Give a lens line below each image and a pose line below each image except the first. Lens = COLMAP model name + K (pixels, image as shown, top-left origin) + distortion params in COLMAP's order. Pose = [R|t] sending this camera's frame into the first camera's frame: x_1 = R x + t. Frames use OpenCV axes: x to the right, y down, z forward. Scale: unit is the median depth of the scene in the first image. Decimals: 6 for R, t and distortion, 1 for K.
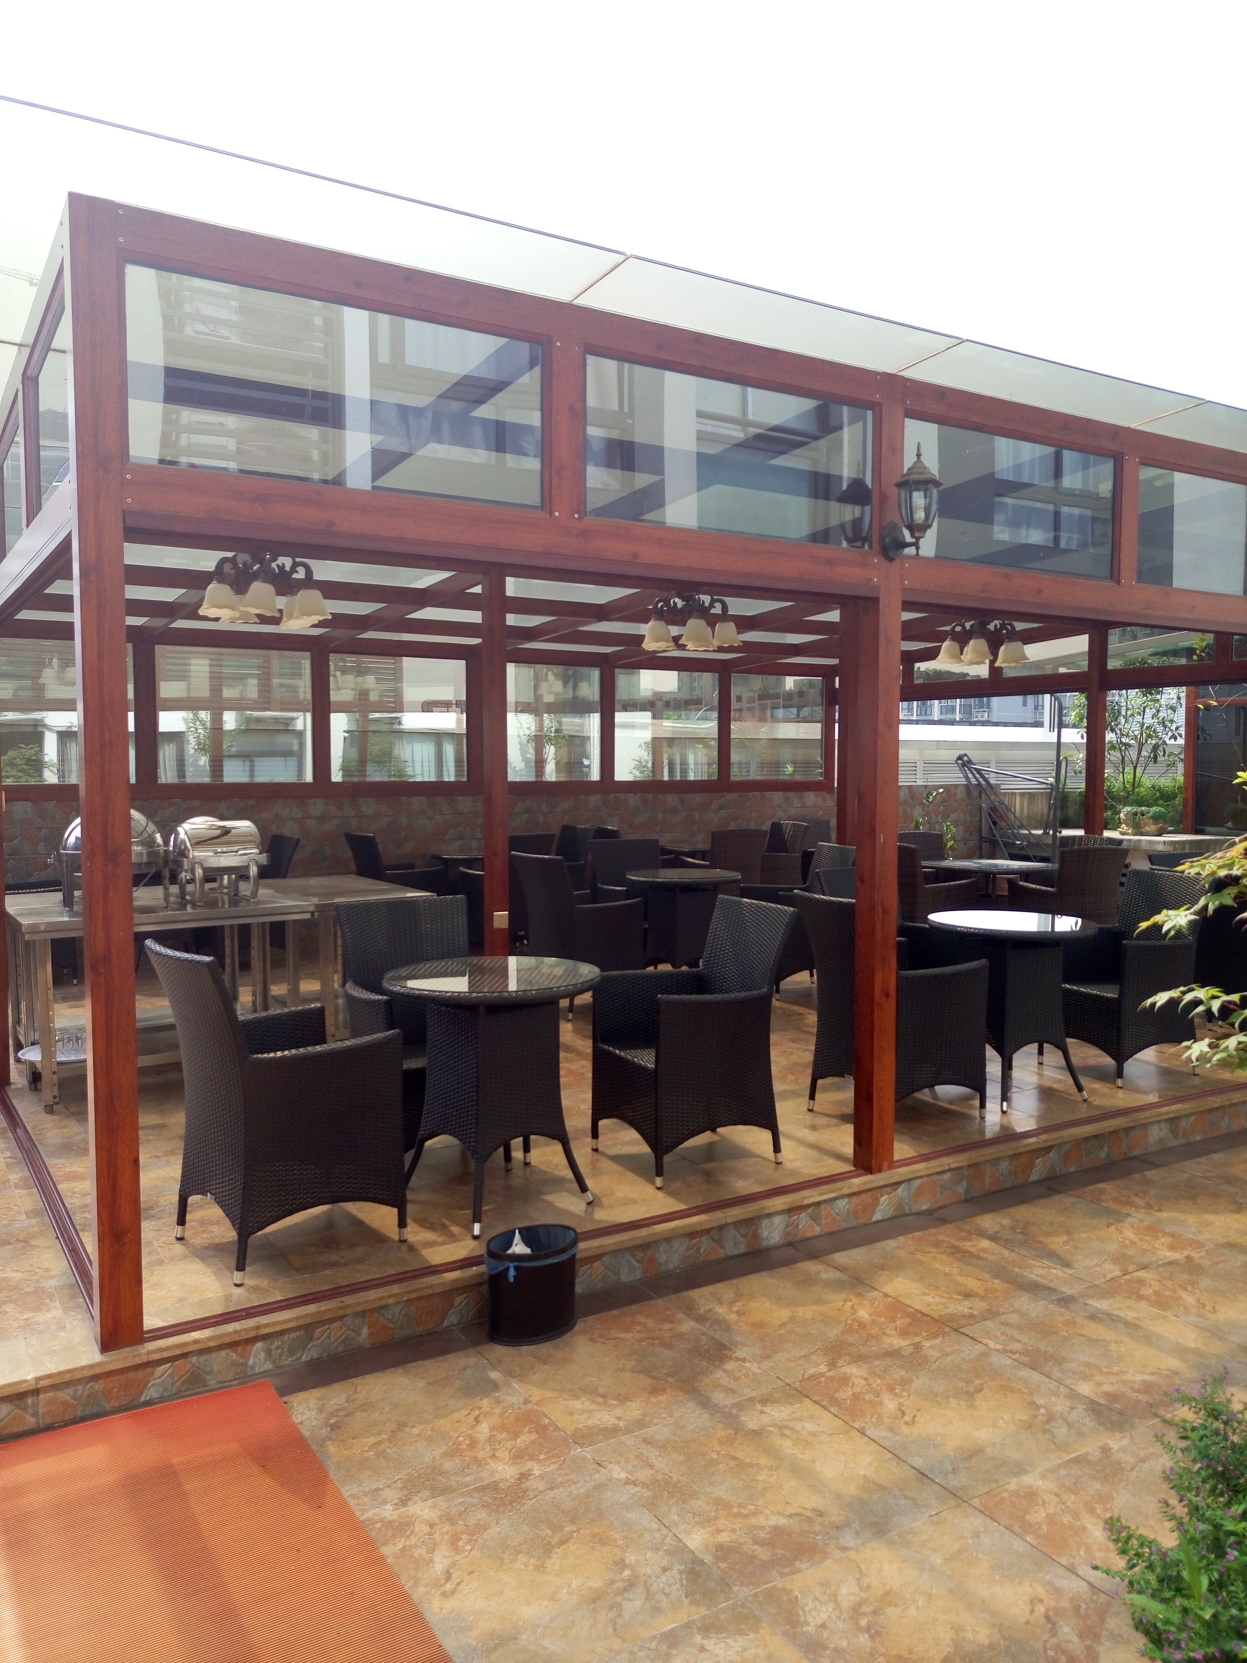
lens RADIAL K [[1249.0, 0, 623.5], [0, 1249.0, 831.5], [0, 0, 1]] dist [0.005973, 0.002229]
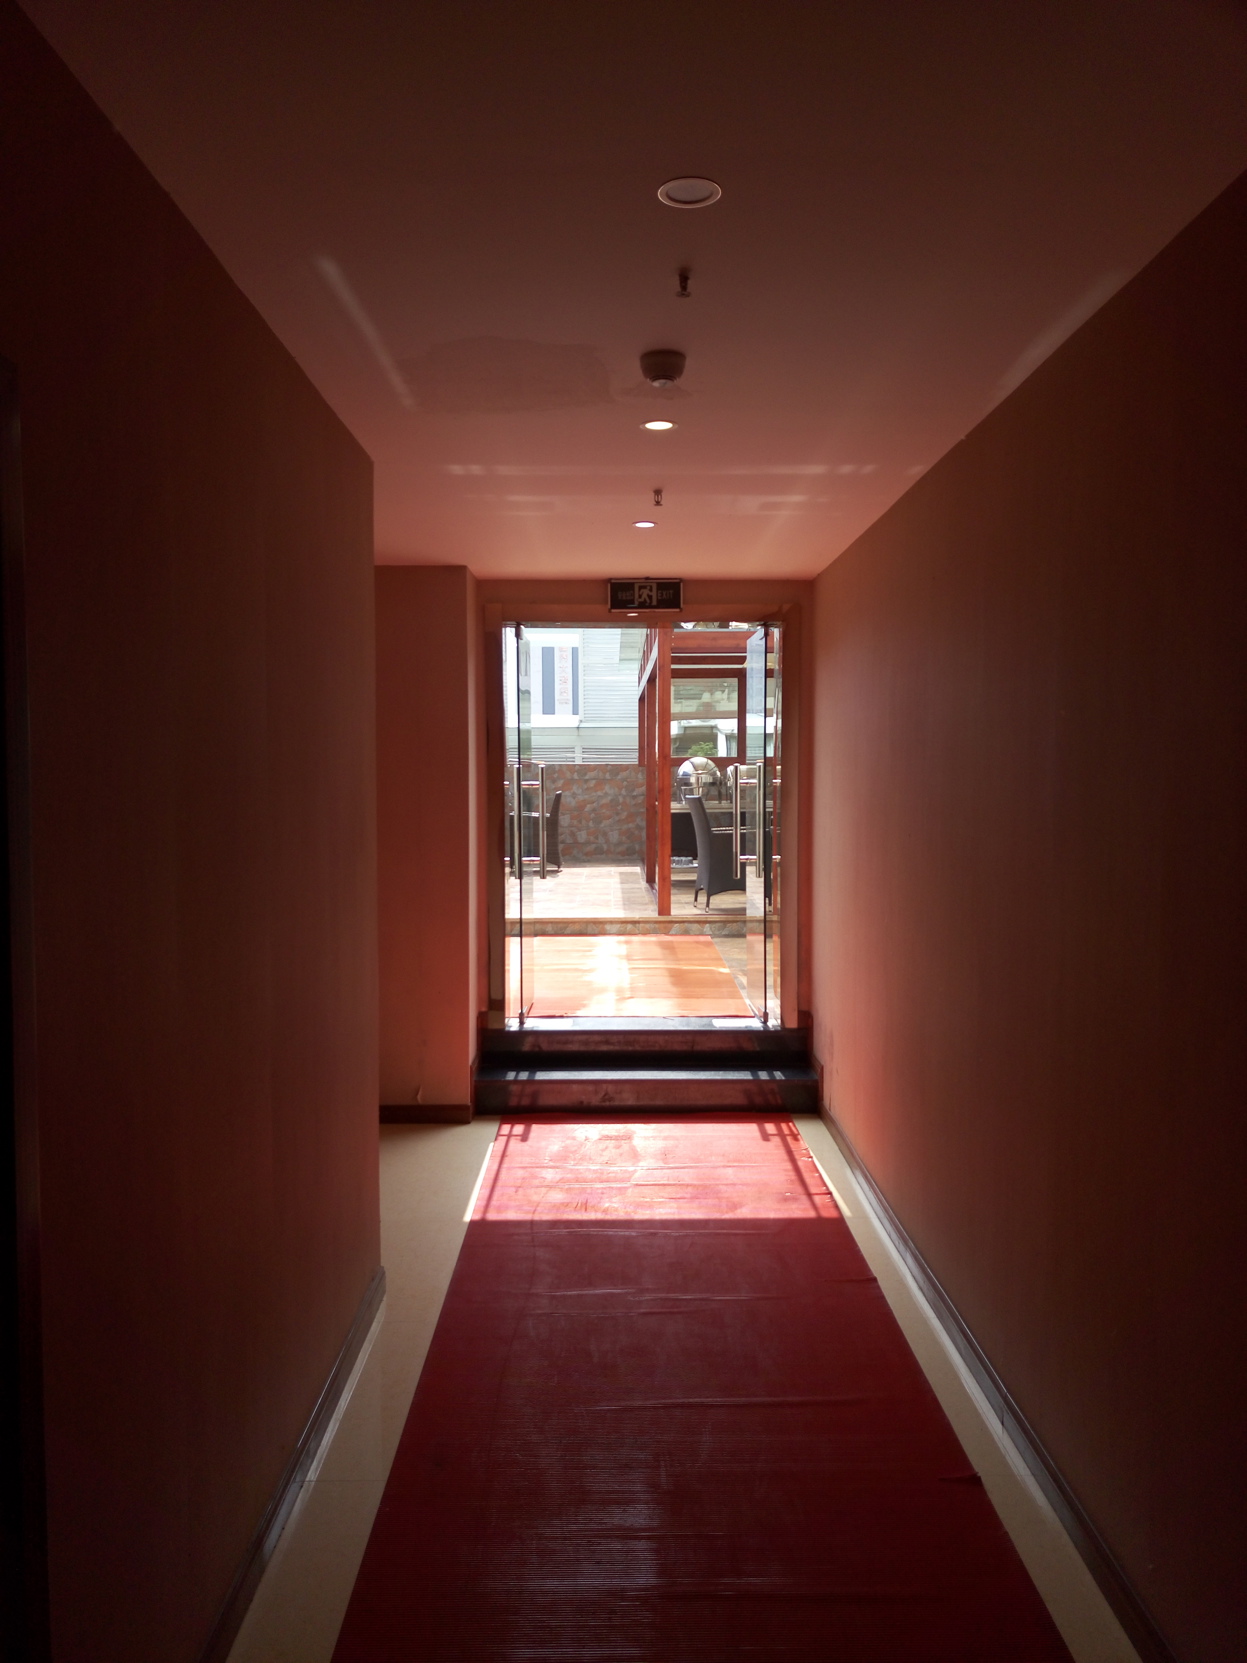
lens RADIAL K [[1249.0, 0, 623.5], [0, 1249.0, 831.5], [0, 0, 1]] dist [0.005973, 0.002229]
pose [[0.855769, 0.034738, -0.516191, 0.755224], [-0.038625, 0.999249, 0.003210, 0.129631], [0.515914, 0.017191, 0.856468, -1.169066]]
